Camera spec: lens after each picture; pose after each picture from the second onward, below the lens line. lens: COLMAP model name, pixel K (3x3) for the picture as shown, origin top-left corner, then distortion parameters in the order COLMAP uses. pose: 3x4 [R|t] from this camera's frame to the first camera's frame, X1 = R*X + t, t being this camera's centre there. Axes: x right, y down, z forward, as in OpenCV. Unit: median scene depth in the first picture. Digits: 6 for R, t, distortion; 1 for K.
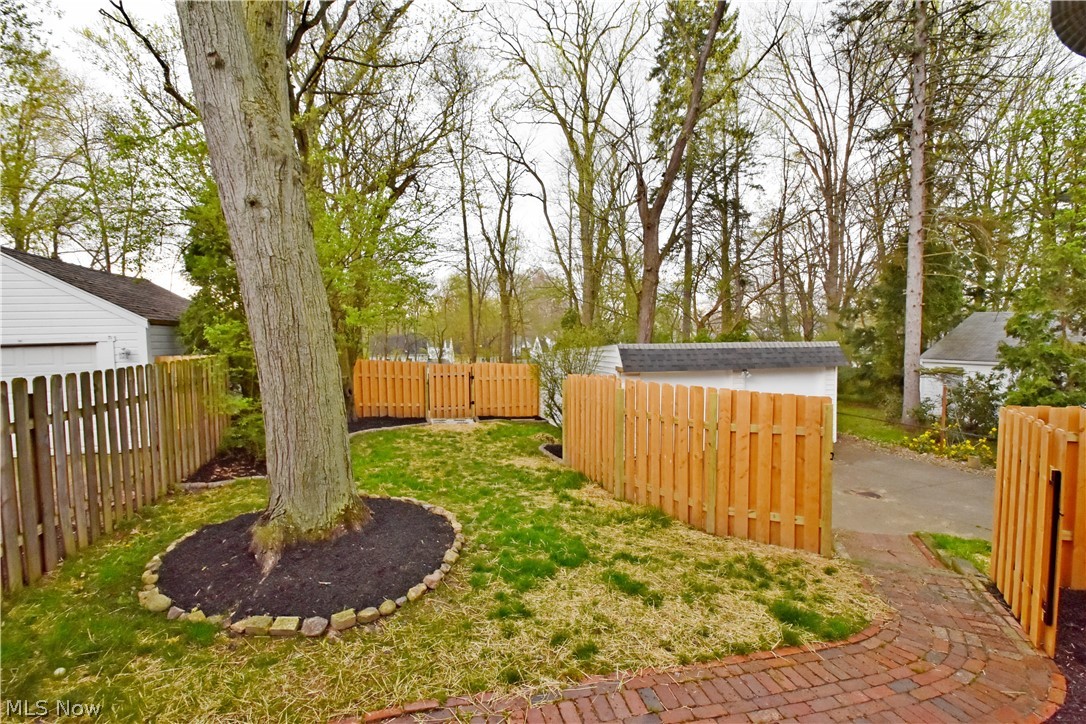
lens RADIAL K [[483.1, 0, 541.4], [0, 483.1, 353.9], [0, 0, 1]] dist [-0.002548, -0.001625]
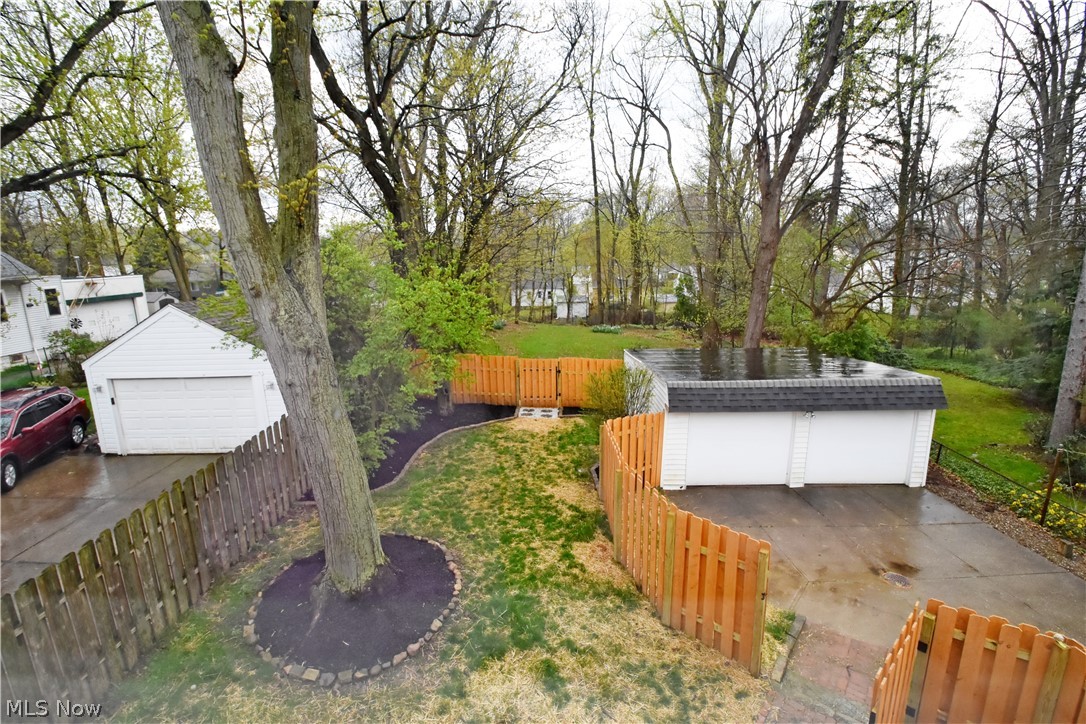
lens RADIAL K [[483.1, 0, 536.8], [0, 483.1, 368.3], [0, 0, 1]] dist [-0.002548, -0.001625]
pose [[0.960761, 0.050705, -0.272704, 0.362074], [-0.008353, 0.987993, 0.154272, -0.440012], [0.277252, -0.145940, 0.949649, -0.100823]]
